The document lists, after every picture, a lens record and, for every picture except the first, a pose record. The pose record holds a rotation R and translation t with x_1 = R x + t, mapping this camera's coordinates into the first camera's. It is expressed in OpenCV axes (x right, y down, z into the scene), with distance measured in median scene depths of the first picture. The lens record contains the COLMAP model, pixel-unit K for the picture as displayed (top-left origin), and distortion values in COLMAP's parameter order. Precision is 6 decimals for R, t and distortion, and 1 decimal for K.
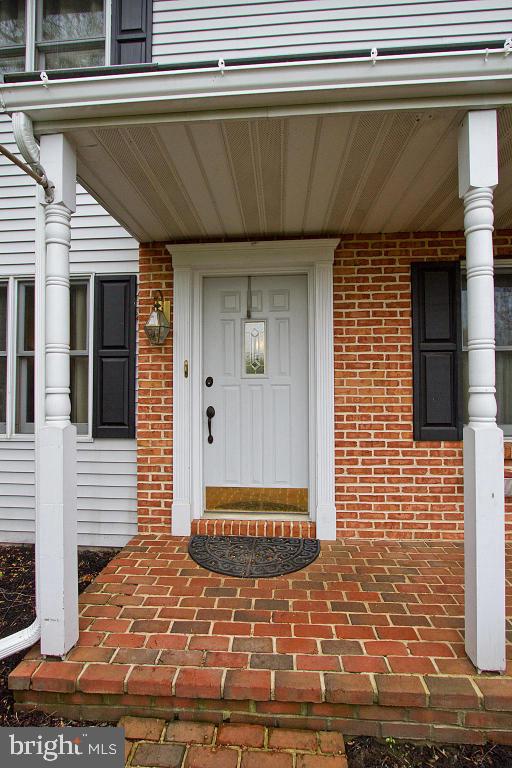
lens RADIAL K [[422.6, 0, 259.5], [0, 422.6, 382.5], [0, 0, 1]] dist [-0.013849, 0.001946]
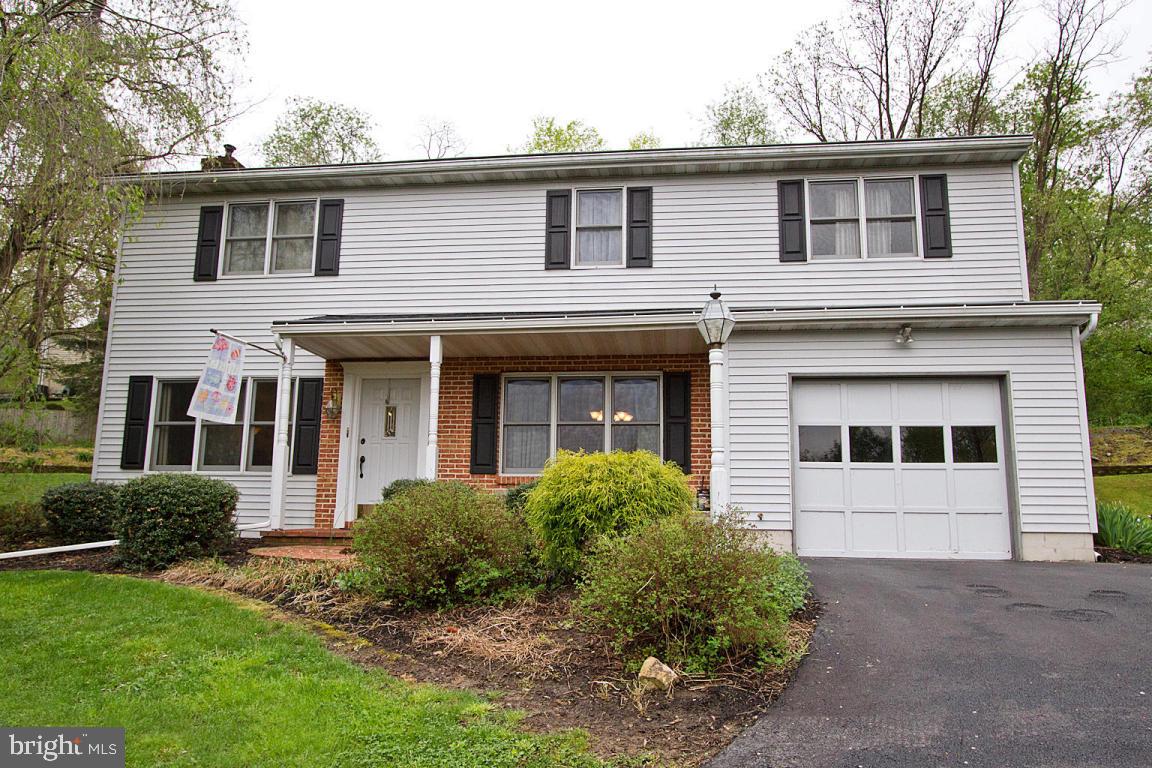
lens RADIAL K [[871.4, 0, 574.3], [0, 871.4, 389.7], [0, 0, 1]] dist [-0.000911, 0.003421]
pose [[0.998241, 0.011331, -0.058195, 0.959757], [-0.019666, 0.989279, -0.144710, 0.292760], [0.055931, 0.145600, 0.987761, -2.503922]]
